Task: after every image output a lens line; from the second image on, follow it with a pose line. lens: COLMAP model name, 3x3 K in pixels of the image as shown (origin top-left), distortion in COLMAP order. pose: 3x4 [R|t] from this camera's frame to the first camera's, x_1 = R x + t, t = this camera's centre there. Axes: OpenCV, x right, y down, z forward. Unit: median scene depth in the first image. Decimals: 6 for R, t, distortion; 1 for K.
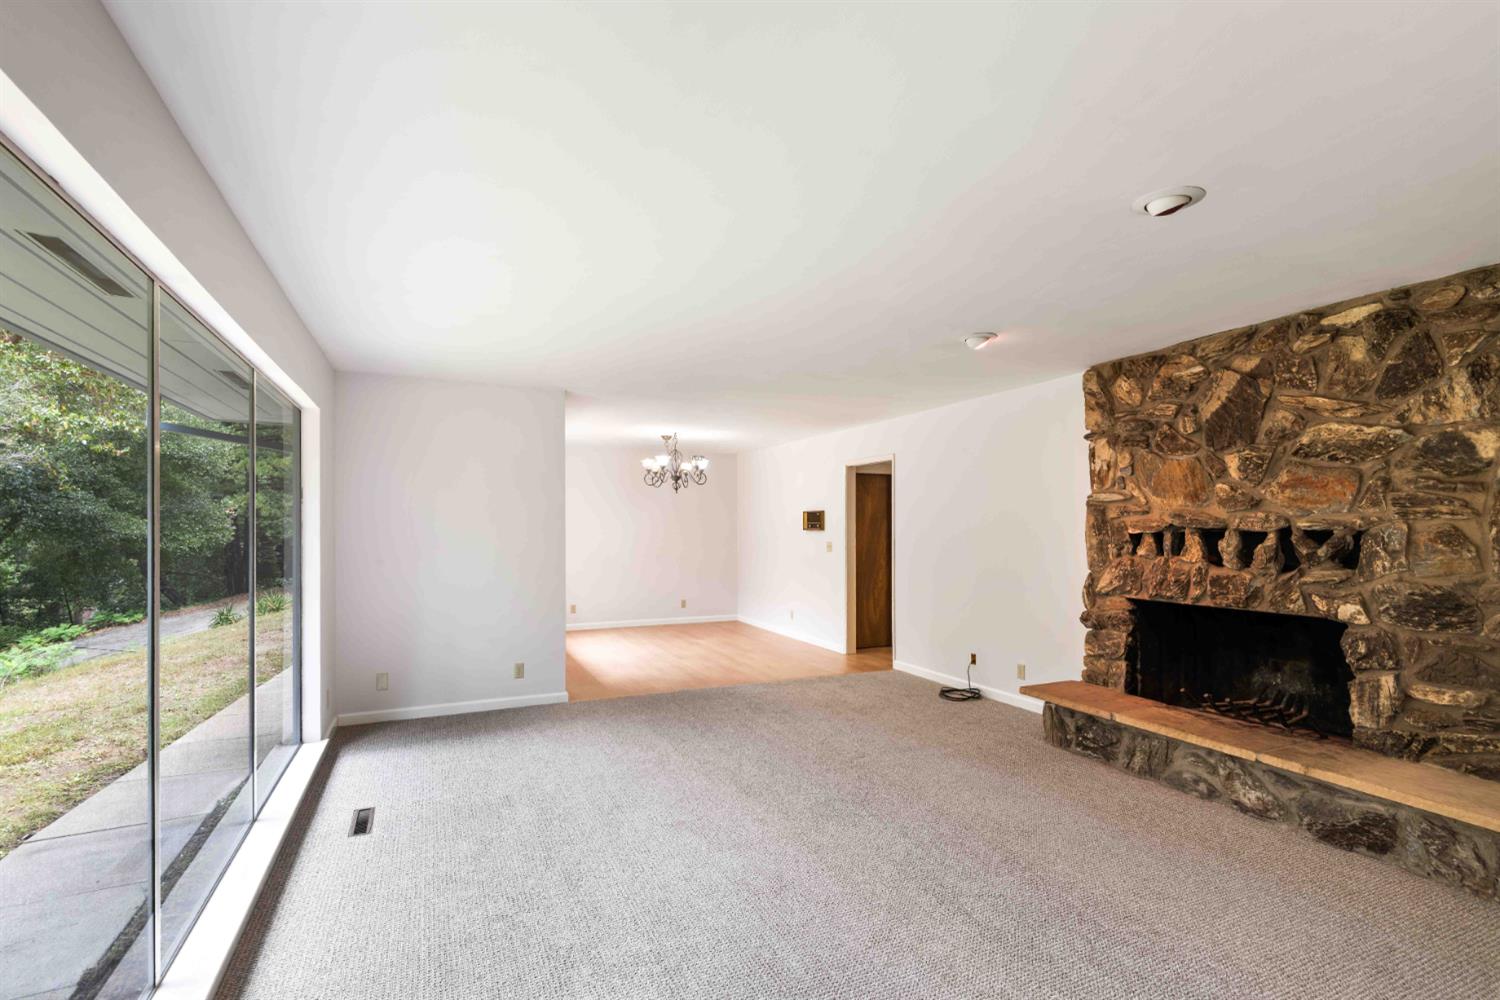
lens RADIAL K [[691.5, 0, 743.2], [0, 691.5, 506.9], [0, 0, 1]] dist [0.008555, -0.004091]
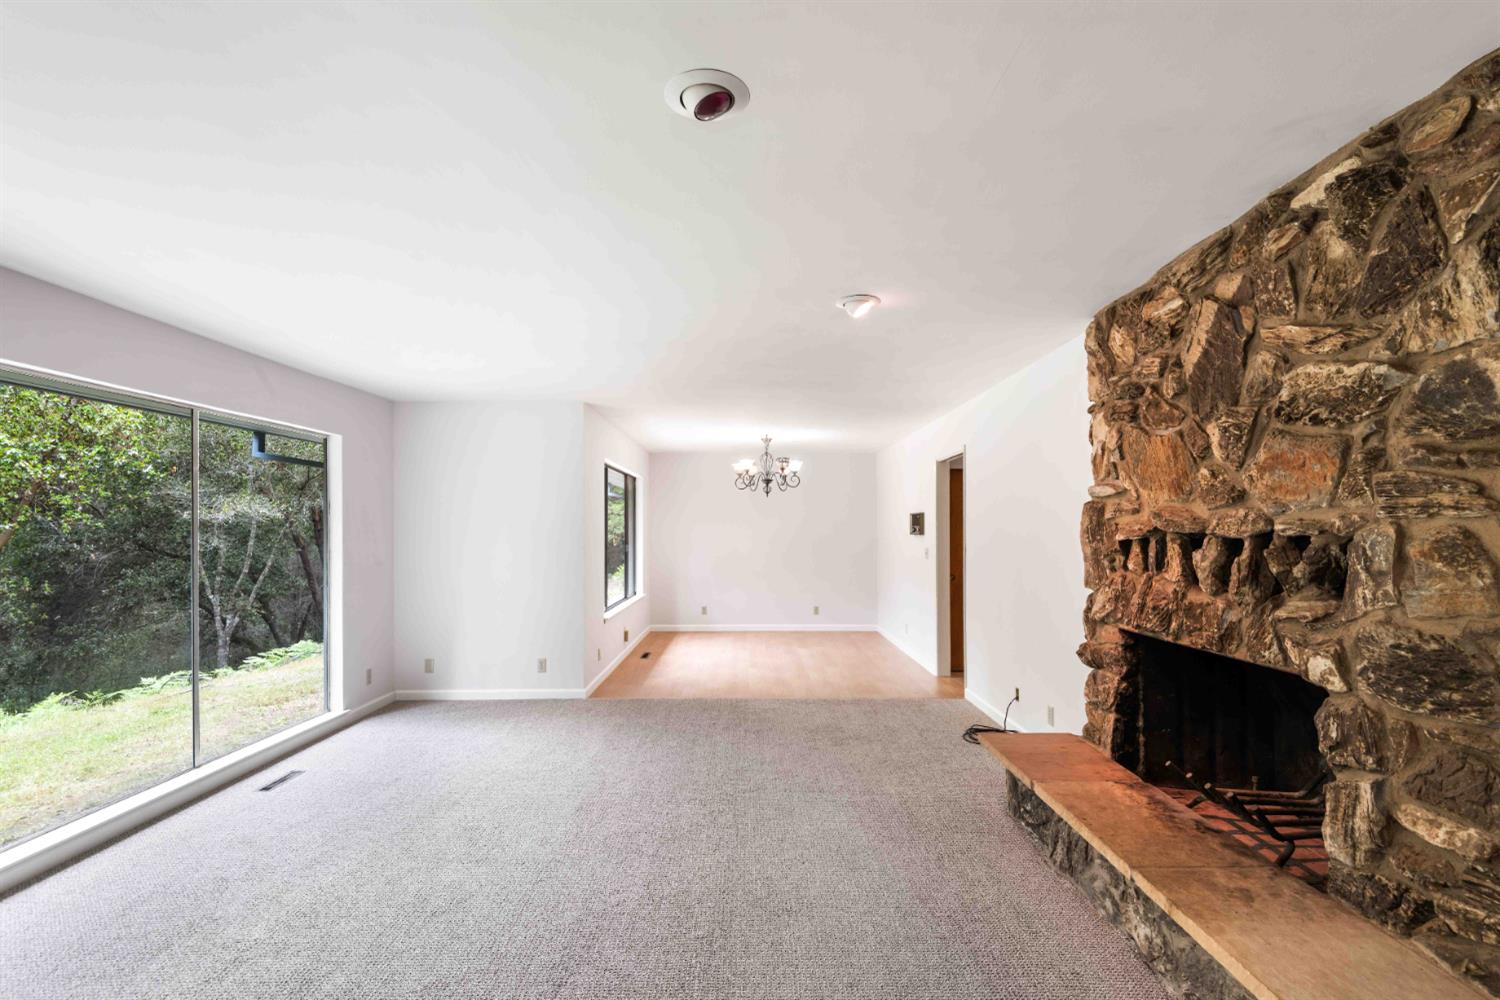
lens RADIAL K [[691.5, 0, 756.4], [0, 691.5, 513.2], [0, 0, 1]] dist [0.008555, -0.004091]
pose [[0.914087, -0.014020, -0.405275, 0.612894], [0.015716, 0.999876, 0.000856, 0.004161], [0.405213, -0.007151, 0.914194, 0.217650]]
